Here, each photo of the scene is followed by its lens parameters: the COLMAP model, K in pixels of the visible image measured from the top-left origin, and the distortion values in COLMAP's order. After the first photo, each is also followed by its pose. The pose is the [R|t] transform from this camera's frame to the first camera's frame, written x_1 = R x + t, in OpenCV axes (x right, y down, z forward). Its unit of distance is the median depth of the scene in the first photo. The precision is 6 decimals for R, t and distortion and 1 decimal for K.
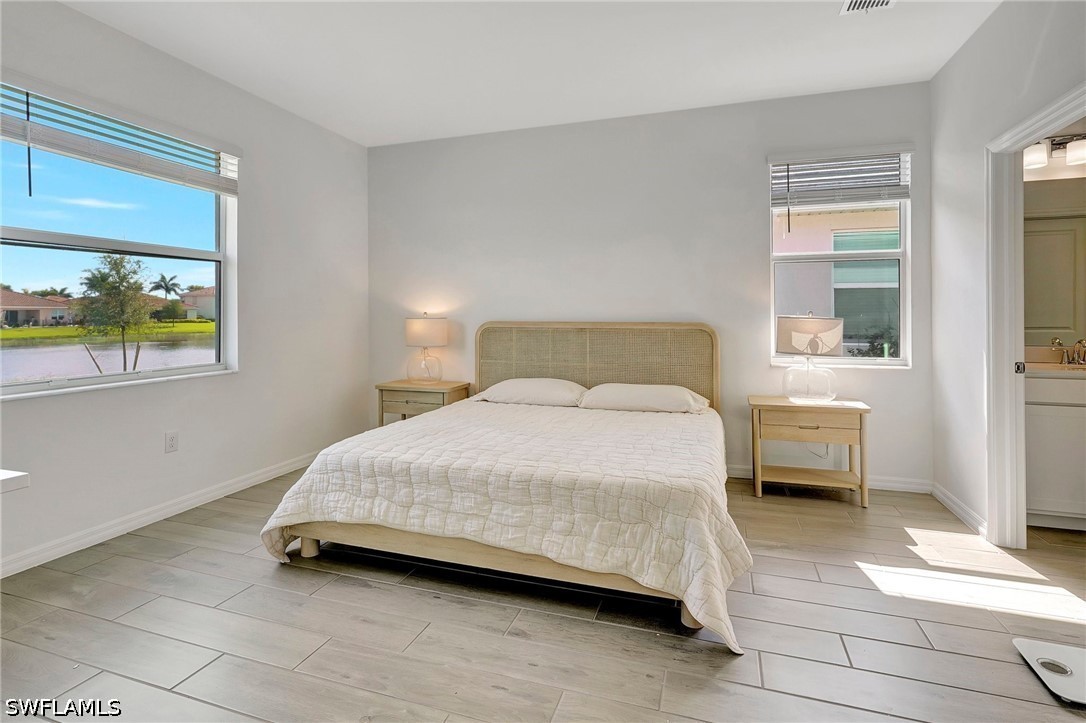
lens RADIAL K [[534.2, 0, 540.6], [0, 534.2, 307.8], [0, 0, 1]] dist [-0.002010, -0.000329]
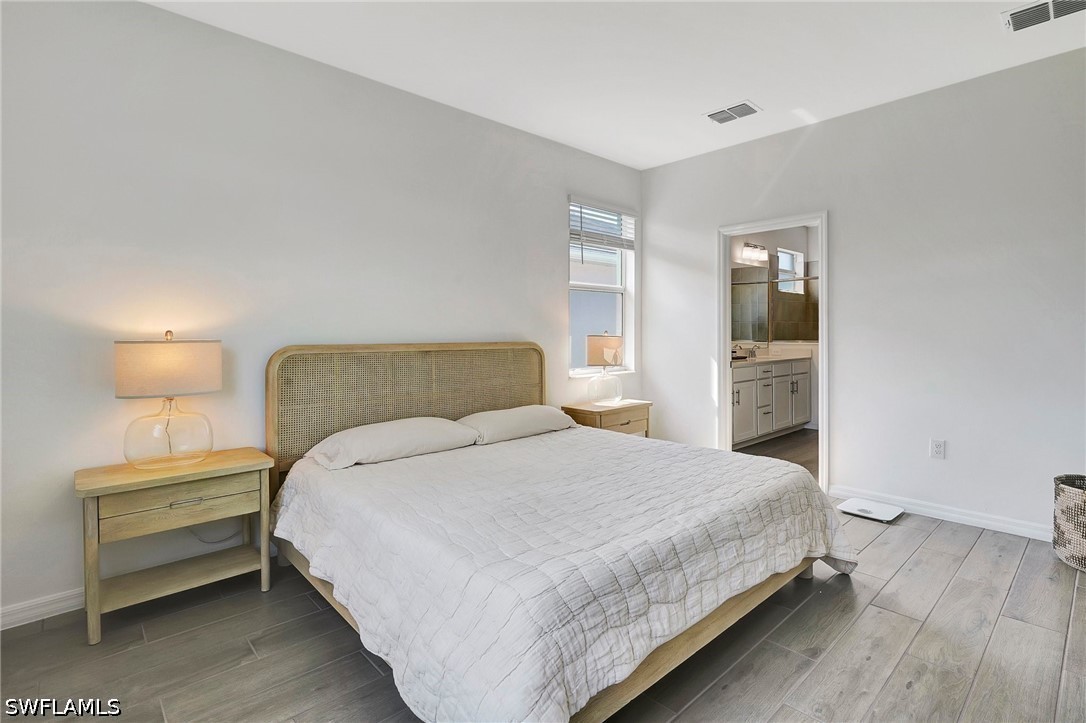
lens RADIAL K [[527.7, 0, 537.8], [0, 527.7, 335.9], [0, 0, 1]] dist [-0.000198, 0.000616]
pose [[0.478323, -0.004416, 0.878173, -0.628921], [-0.006025, 0.999947, 0.008310, 0.008820], [-0.878163, -0.009266, 0.478272, 0.541357]]
